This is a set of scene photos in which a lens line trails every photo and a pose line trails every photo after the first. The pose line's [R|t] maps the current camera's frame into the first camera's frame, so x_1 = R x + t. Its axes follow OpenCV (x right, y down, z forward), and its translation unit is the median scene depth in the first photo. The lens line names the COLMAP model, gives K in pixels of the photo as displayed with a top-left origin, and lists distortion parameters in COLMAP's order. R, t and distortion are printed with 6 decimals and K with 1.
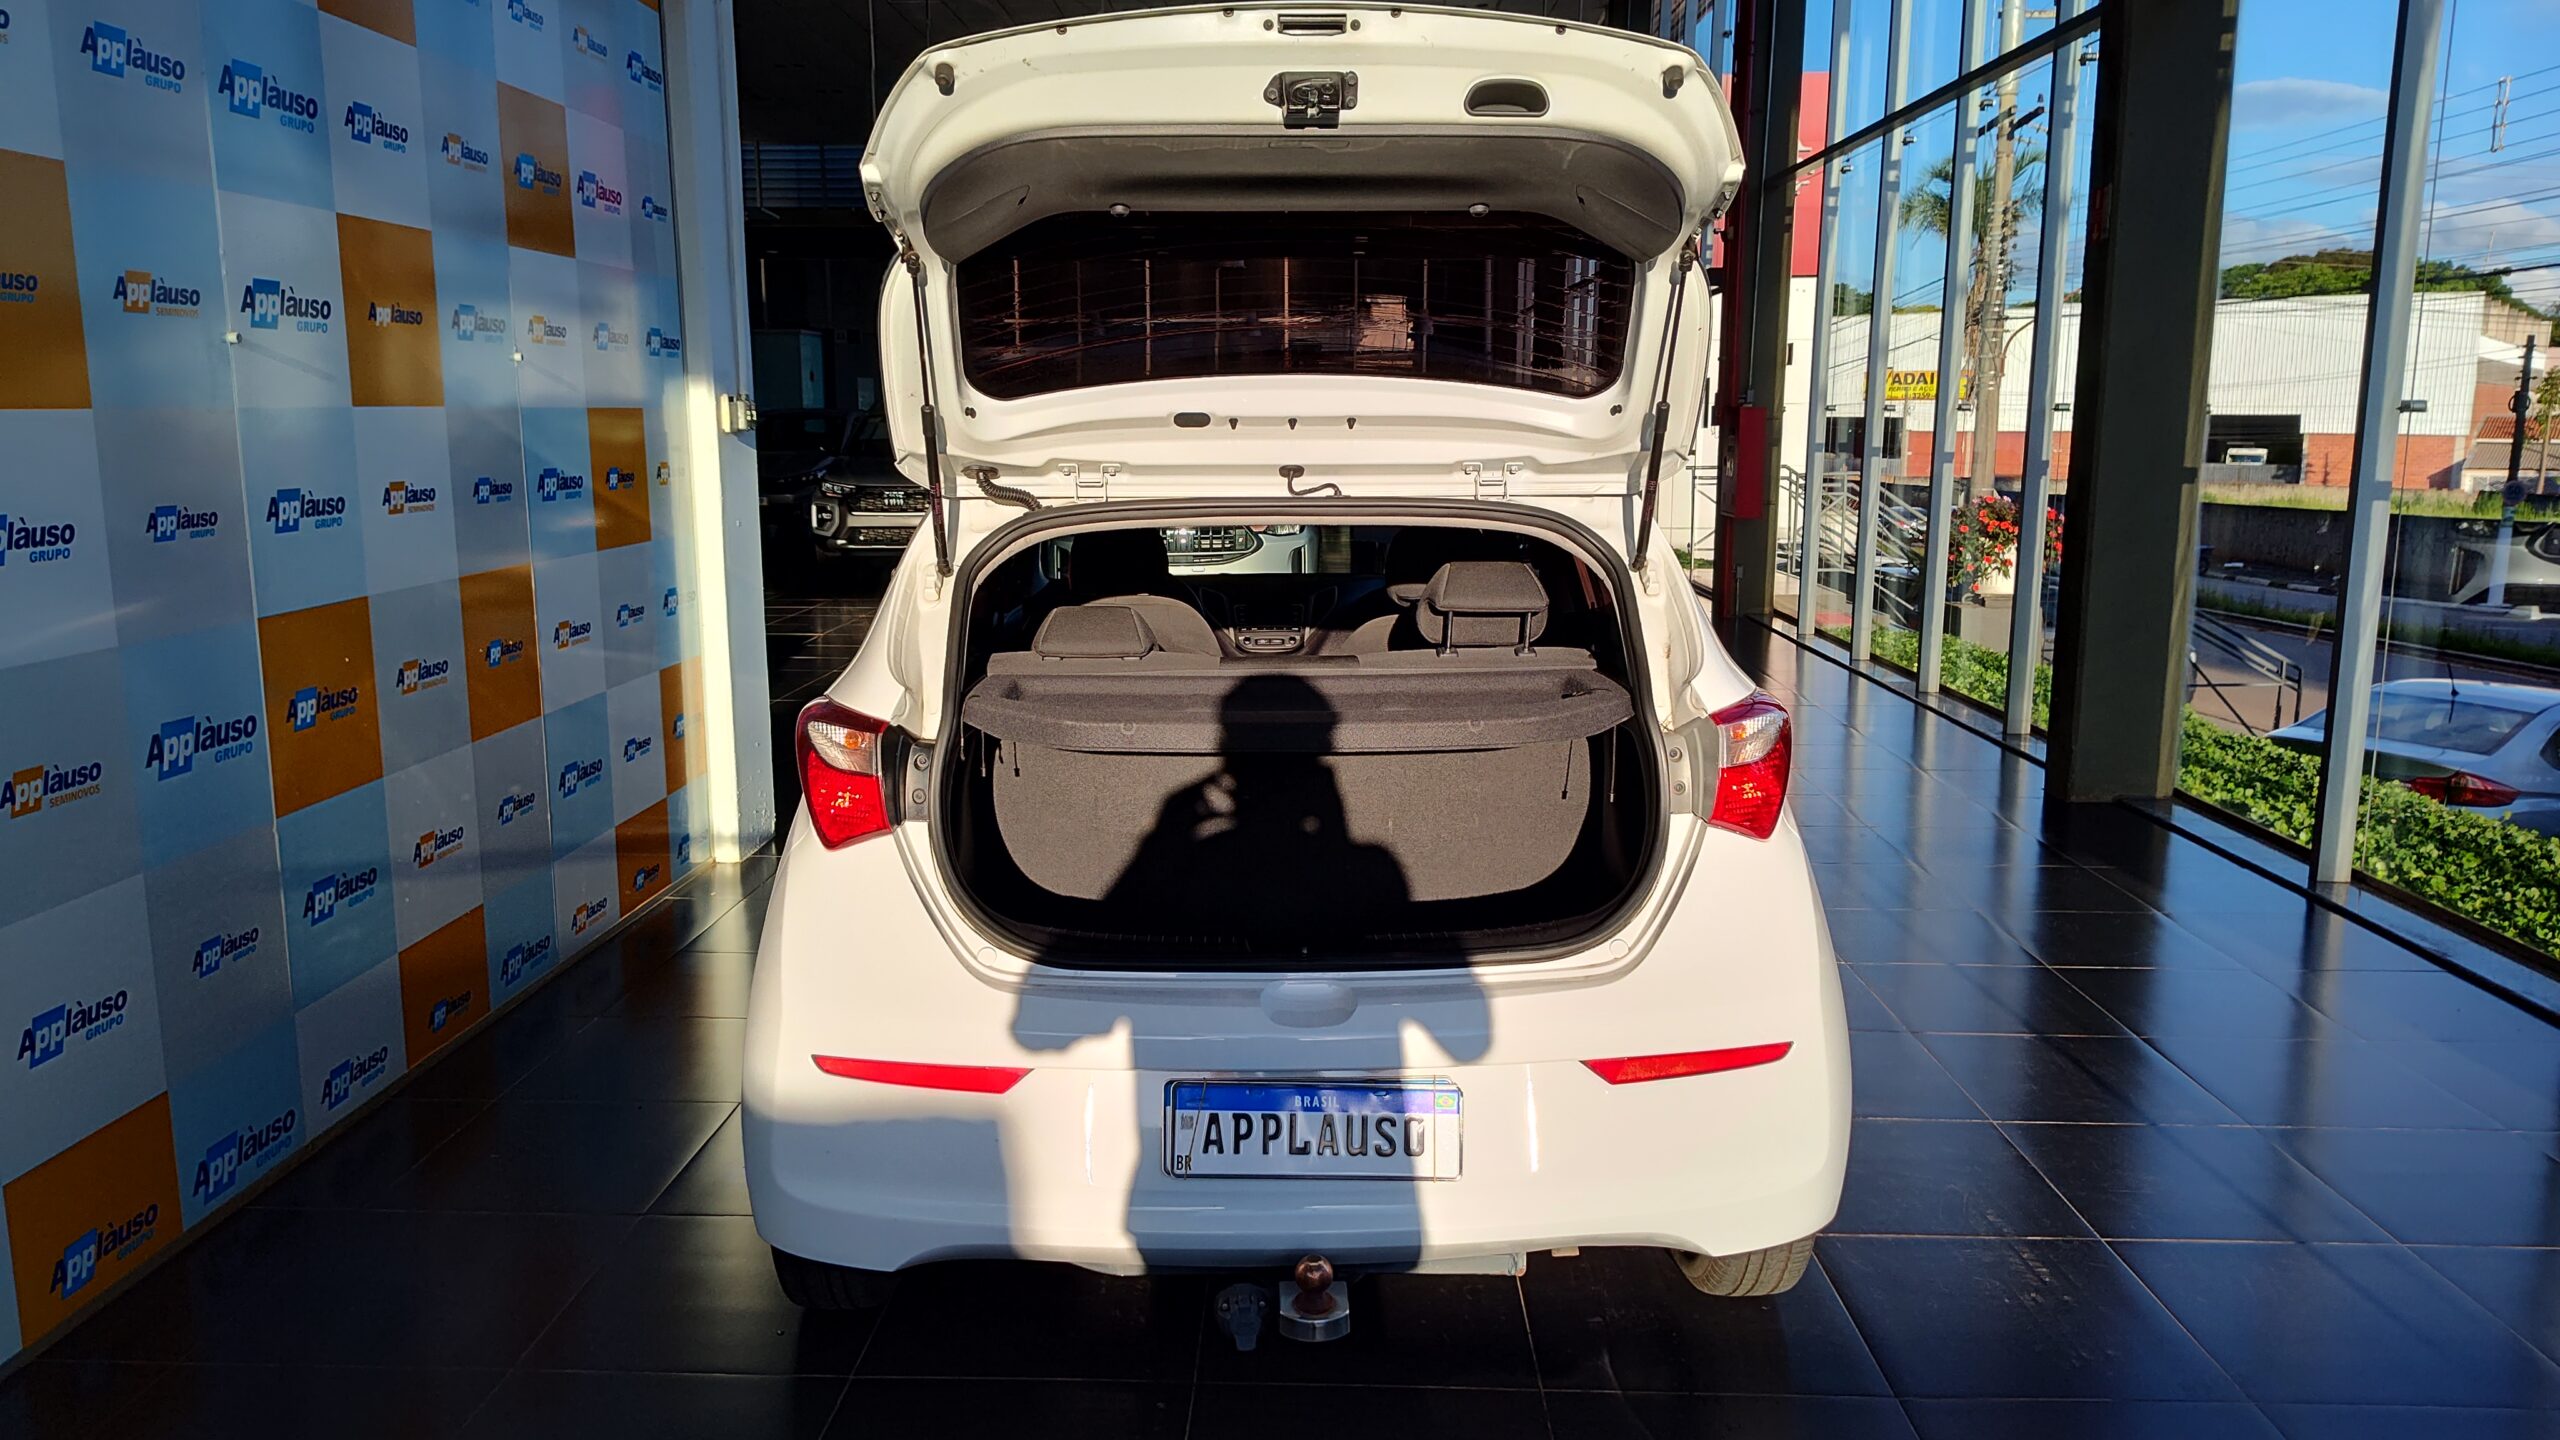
lens RADIAL K [[1806.4, 0, 1266.9], [0, 1806.4, 710.0], [0, 0, 1]] dist [0.038968, -0.050374]
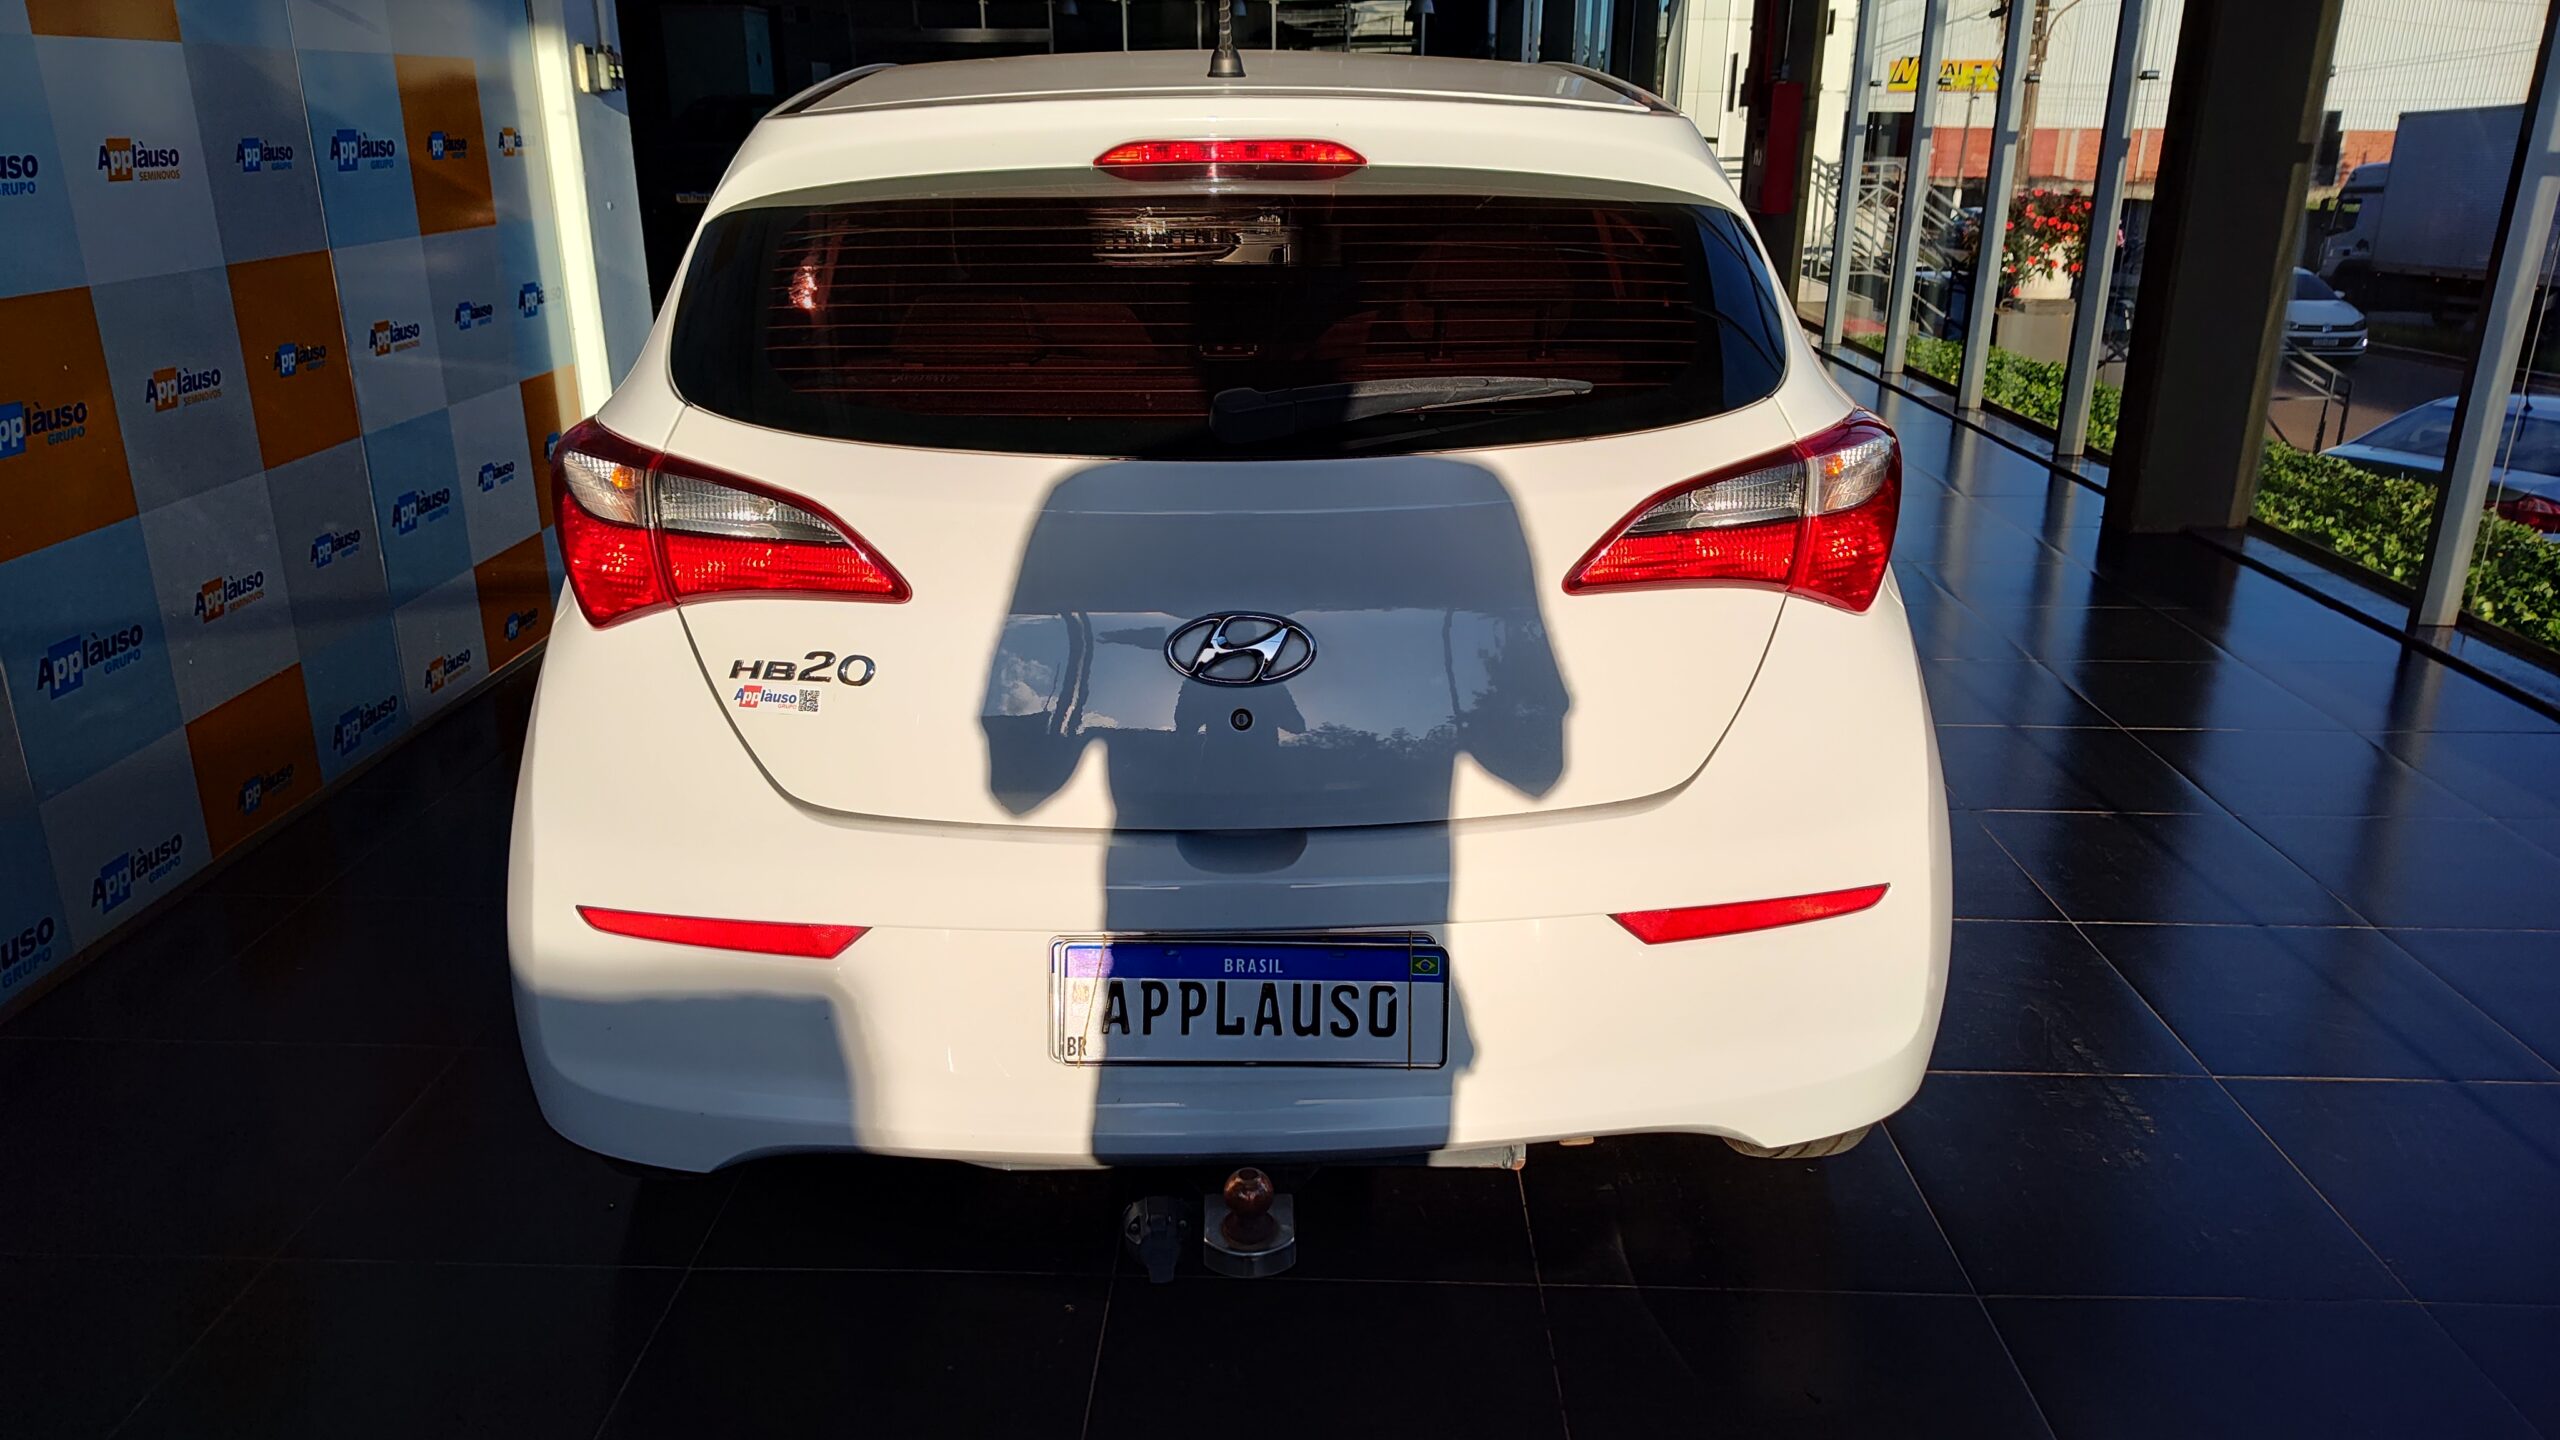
lens RADIAL K [[1806.4, 0, 1283.4], [0, 1806.4, 739.6], [0, 0, 1]] dist [0.038968, -0.050374]
pose [[0.999929, -0.002404, 0.011672, 0.015879], [0.000384, 0.985433, 0.170063, -0.001877], [-0.011911, -0.170046, 0.985364, 0.140138]]
